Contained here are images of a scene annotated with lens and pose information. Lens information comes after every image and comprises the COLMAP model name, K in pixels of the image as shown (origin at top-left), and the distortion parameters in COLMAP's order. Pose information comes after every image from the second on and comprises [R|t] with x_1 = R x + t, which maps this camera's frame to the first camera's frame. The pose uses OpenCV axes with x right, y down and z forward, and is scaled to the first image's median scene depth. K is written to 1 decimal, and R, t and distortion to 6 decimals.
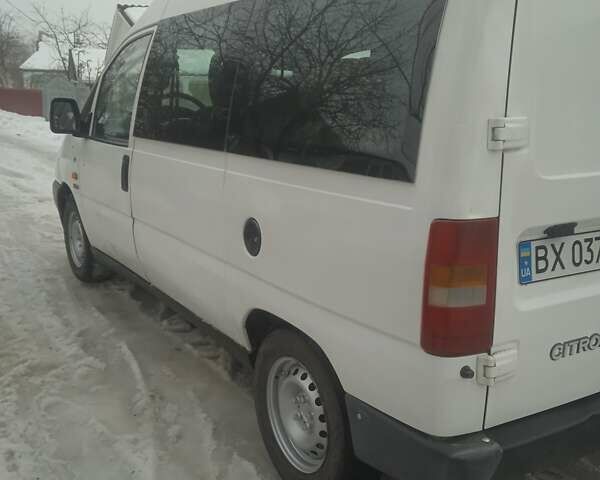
lens RADIAL K [[673.9, 0, 300.0], [0, 673.9, 240.0], [0, 0, 1]] dist [0.047992, -0.012885]
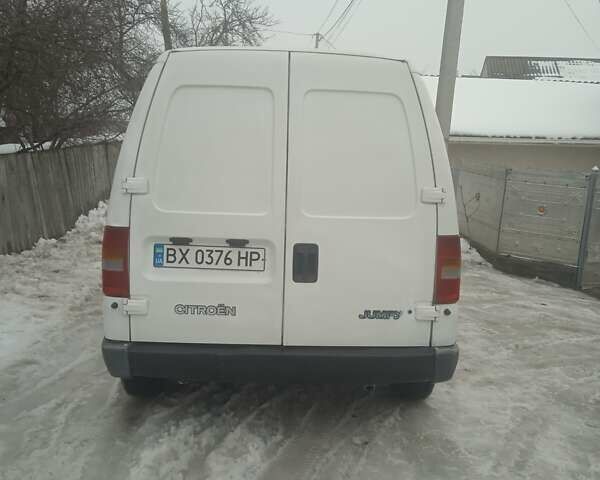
lens RADIAL K [[673.9, 0, 300.0], [0, 673.9, 240.0], [0, 0, 1]] dist [0.047992, -0.012885]
pose [[0.845759, 0.095761, -0.524902, 1.600420], [-0.144156, 0.988188, -0.051994, 0.031048], [0.513722, 0.119642, 0.849573, -0.382222]]
